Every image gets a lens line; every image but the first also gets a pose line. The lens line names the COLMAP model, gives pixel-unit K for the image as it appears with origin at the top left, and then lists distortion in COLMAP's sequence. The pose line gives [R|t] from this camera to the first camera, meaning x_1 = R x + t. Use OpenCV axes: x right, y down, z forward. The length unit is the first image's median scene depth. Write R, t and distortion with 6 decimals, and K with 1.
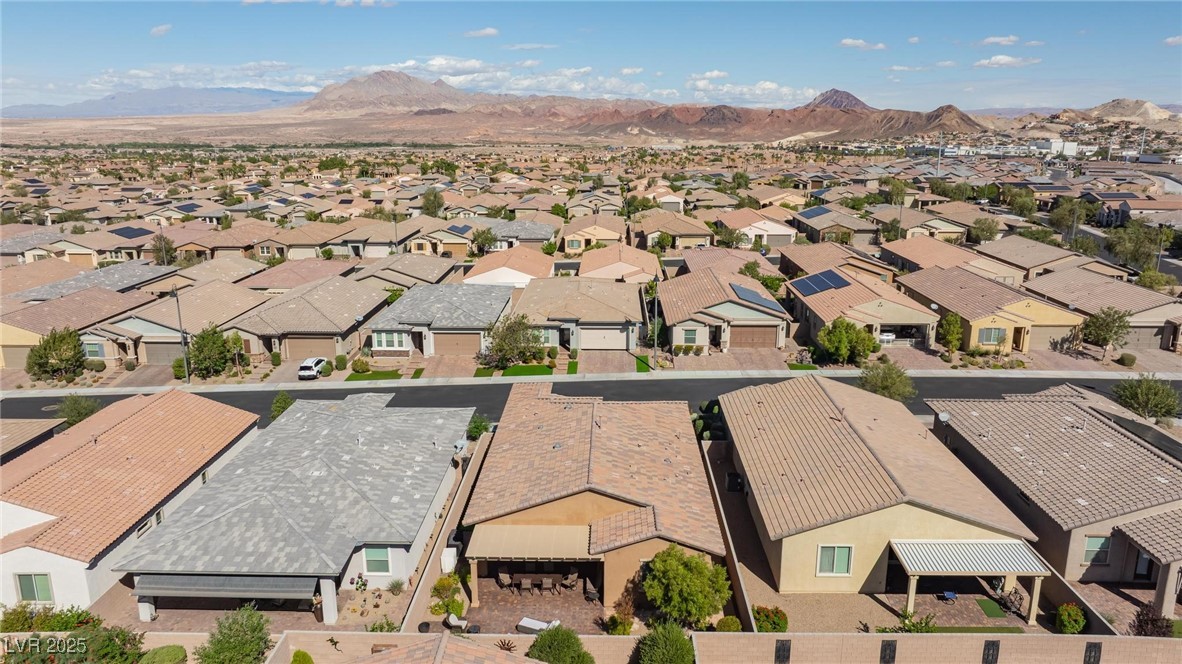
lens RADIAL K [[837.2, 0, 591.0], [0, 837.2, 332.0], [0, 0, 1]] dist [-0.061253, 0.079184]
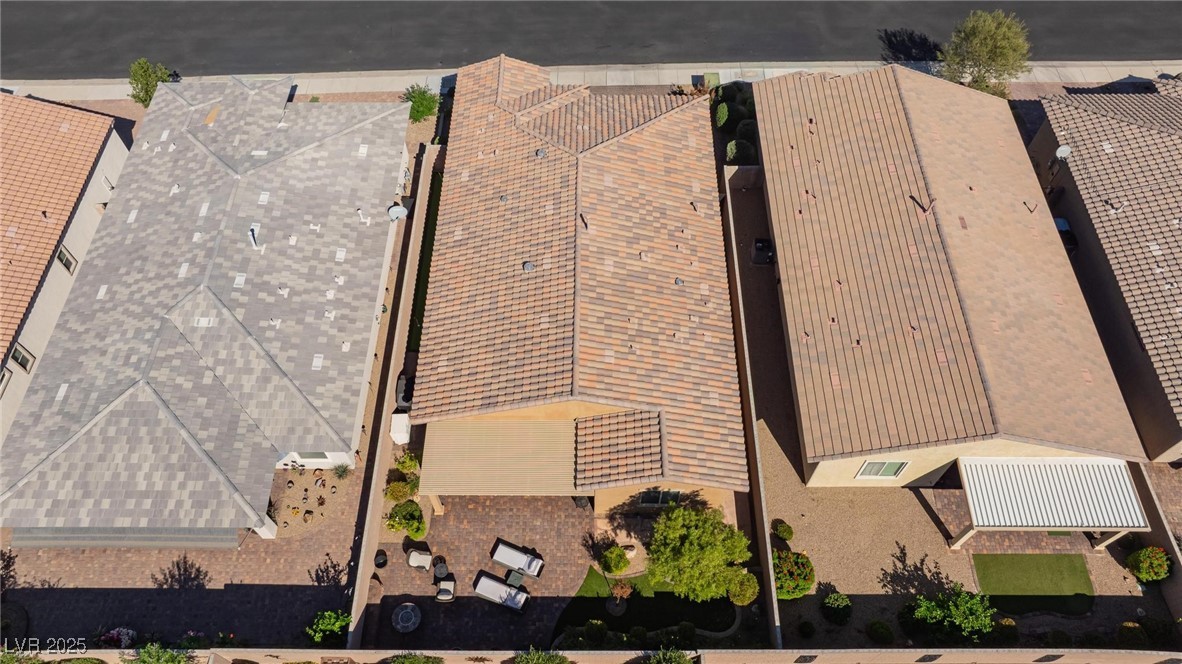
lens RADIAL K [[837.2, 0, 591.0], [0, 837.2, 332.0], [0, 0, 1]] dist [-0.061253, 0.079184]
pose [[0.999784, -0.017314, 0.011540, 0.005356], [0.004853, 0.733336, 0.679849, -0.346589], [-0.020234, -0.679646, 0.733261, 0.479495]]
